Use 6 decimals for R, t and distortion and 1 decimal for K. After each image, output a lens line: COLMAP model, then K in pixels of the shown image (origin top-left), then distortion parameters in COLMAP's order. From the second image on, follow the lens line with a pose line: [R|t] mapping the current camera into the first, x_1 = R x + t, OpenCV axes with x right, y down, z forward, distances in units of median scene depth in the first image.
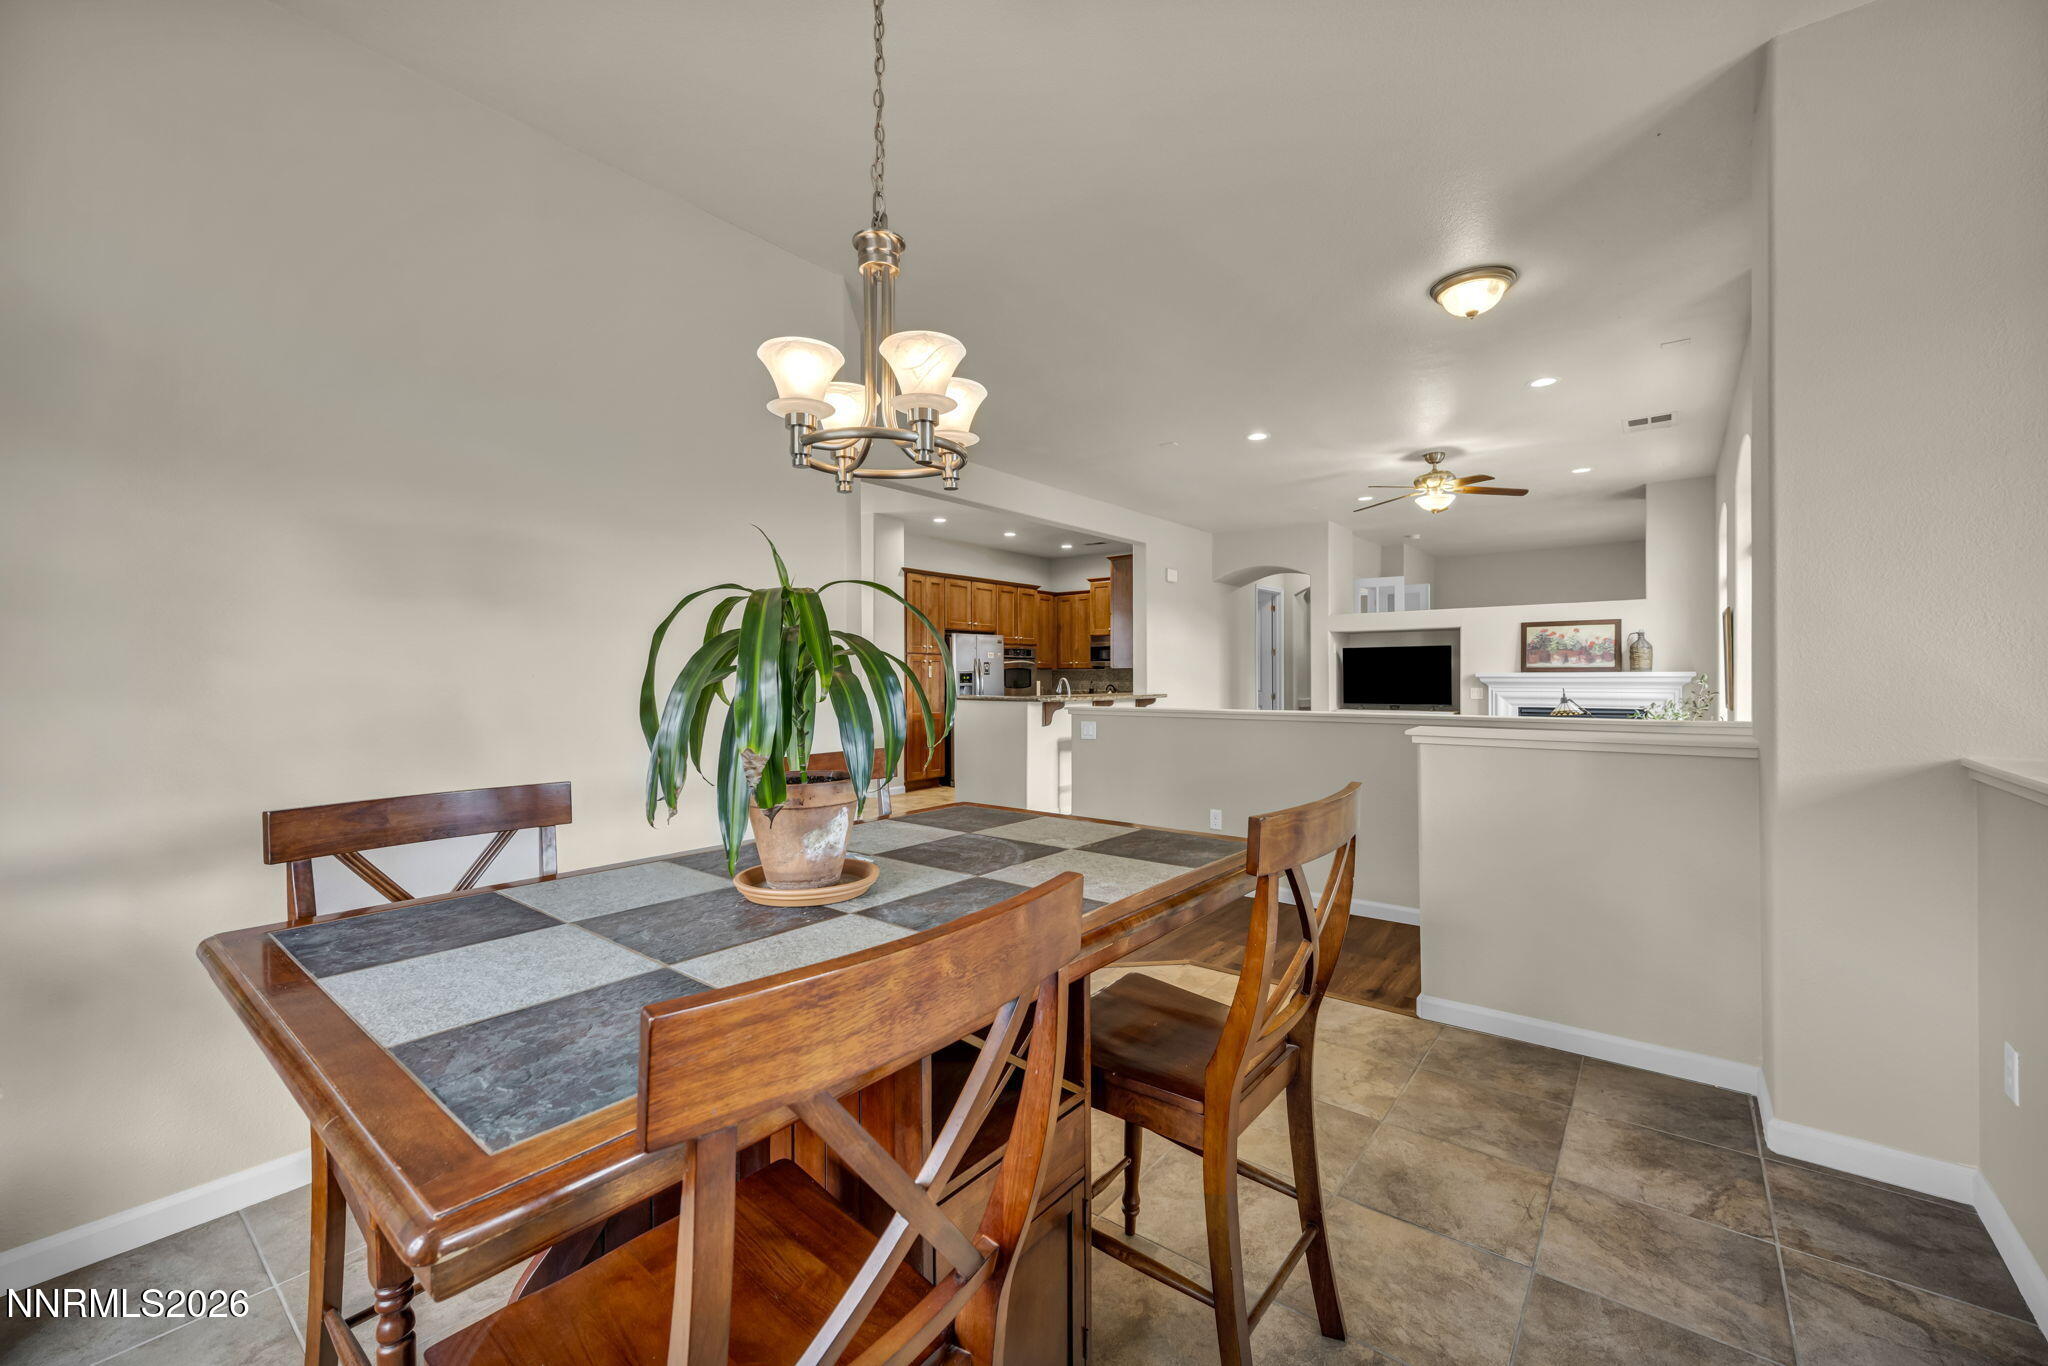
lens RADIAL K [[823.4, 0, 1034.7], [0, 823.4, 674.1], [0, 0, 1]] dist [-0.002007, -0.000087]
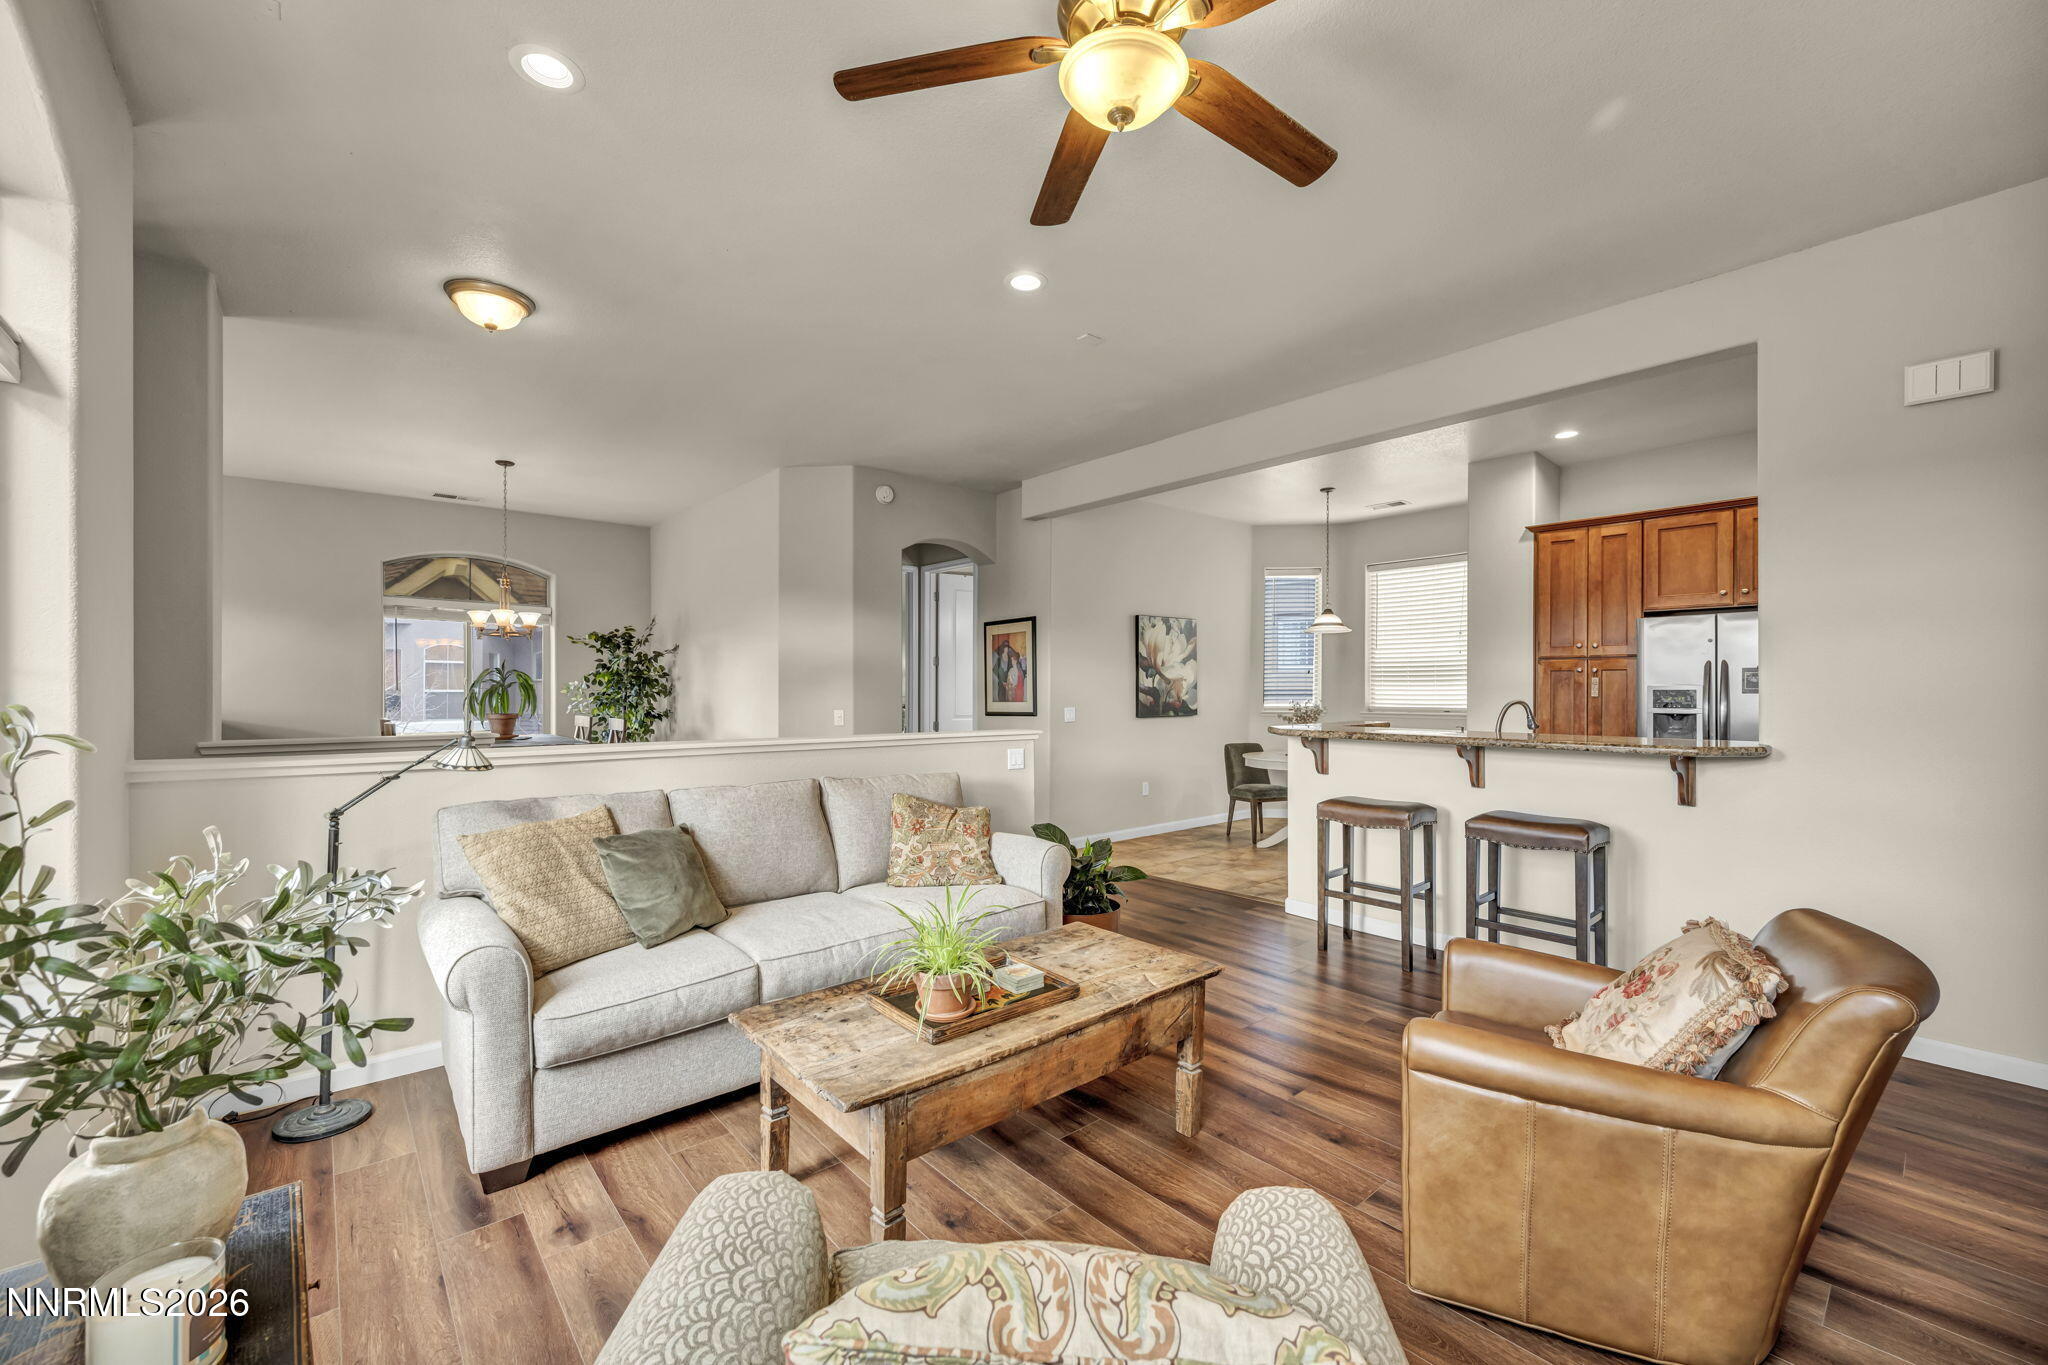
lens RADIAL K [[823.4, 0, 1034.7], [0, 823.4, 673.6], [0, 0, 1]] dist [-0.002007, -0.000087]
pose [[-0.202600, -0.026891, -0.978892, 0.547171], [-0.009539, 0.999630, -0.025487, 0.006251], [0.979215, 0.004174, -0.202782, 0.744763]]
